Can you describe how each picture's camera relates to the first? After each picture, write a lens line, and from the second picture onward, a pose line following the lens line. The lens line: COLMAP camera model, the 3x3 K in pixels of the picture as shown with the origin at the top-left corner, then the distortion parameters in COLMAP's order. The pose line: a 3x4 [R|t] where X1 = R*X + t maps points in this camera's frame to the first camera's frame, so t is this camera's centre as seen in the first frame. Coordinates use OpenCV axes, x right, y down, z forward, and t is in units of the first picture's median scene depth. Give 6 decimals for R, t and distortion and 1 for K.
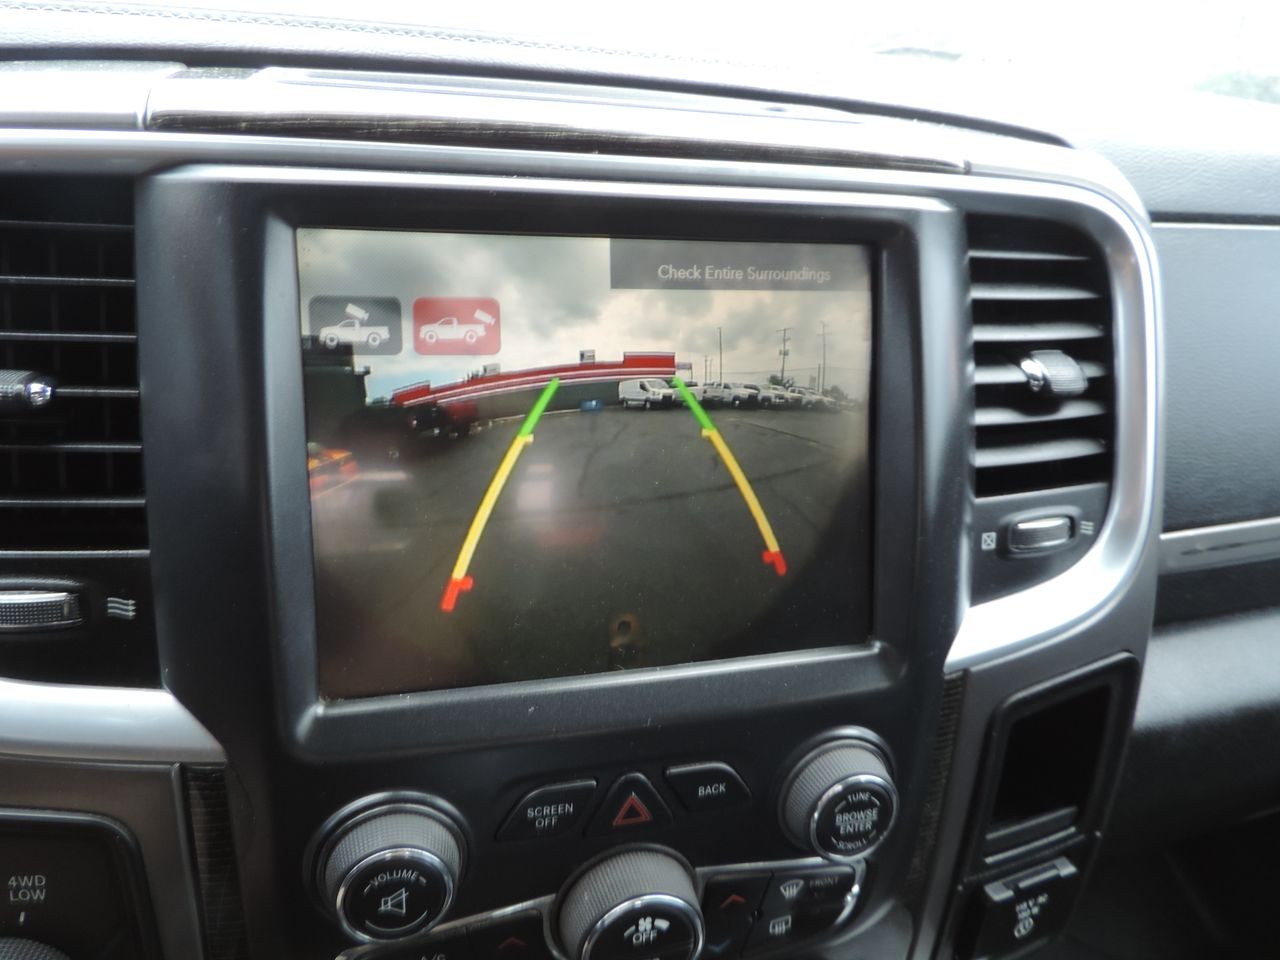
lens RADIAL K [[902.1, 0, 642.1], [0, 902.1, 465.9], [0, 0, 1]] dist [-0.031907, 0.011580]
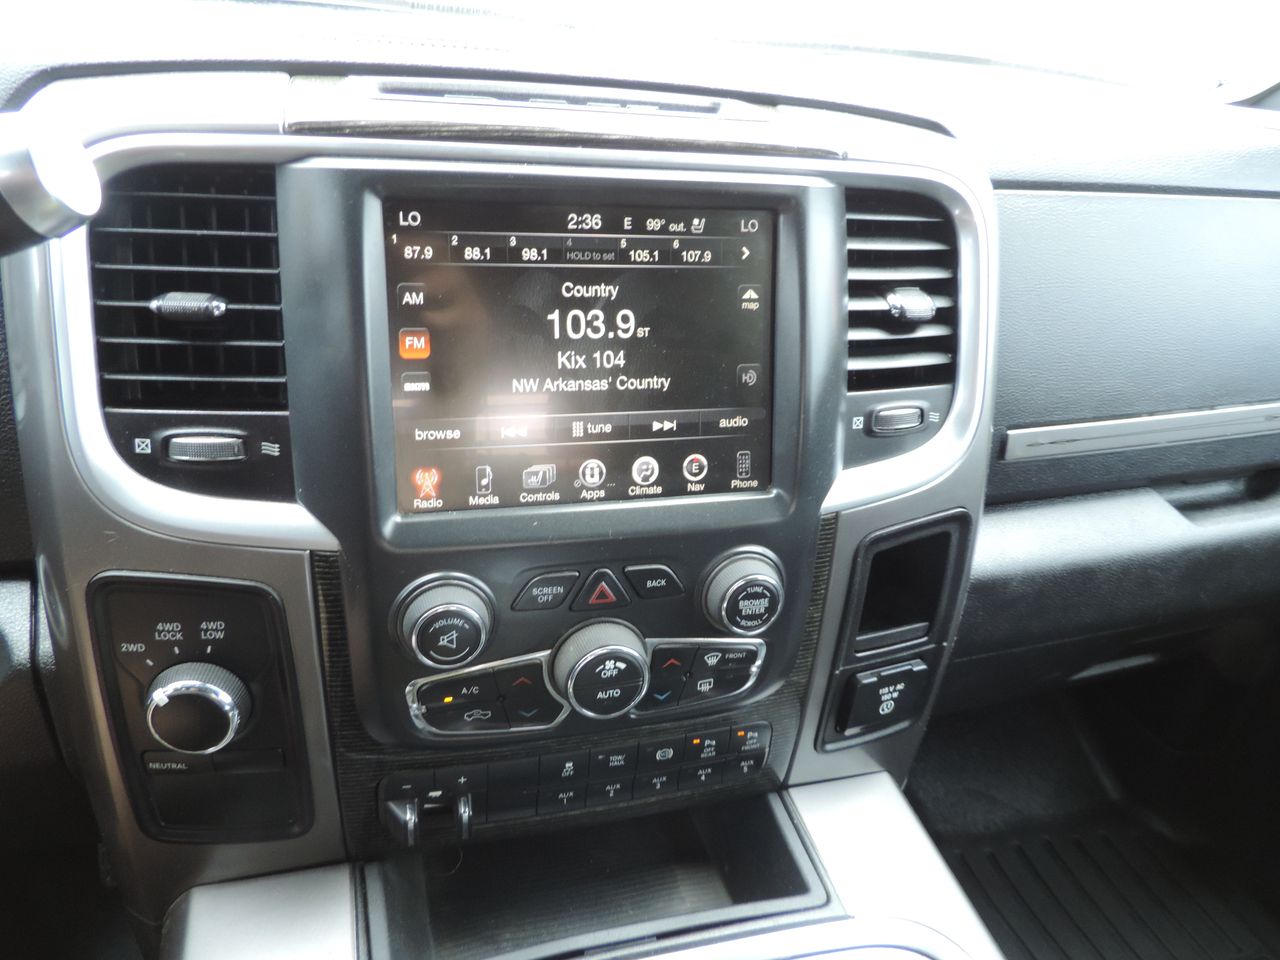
lens RADIAL K [[902.1, 0, 638.0], [0, 902.1, 486.9], [0, 0, 1]] dist [-0.031907, 0.011580]
pose [[0.999955, 0.009395, 0.001347, 0.040646], [-0.009478, 0.995942, 0.089499, 0.063135], [-0.000501, -0.089507, 0.995986, -0.442648]]
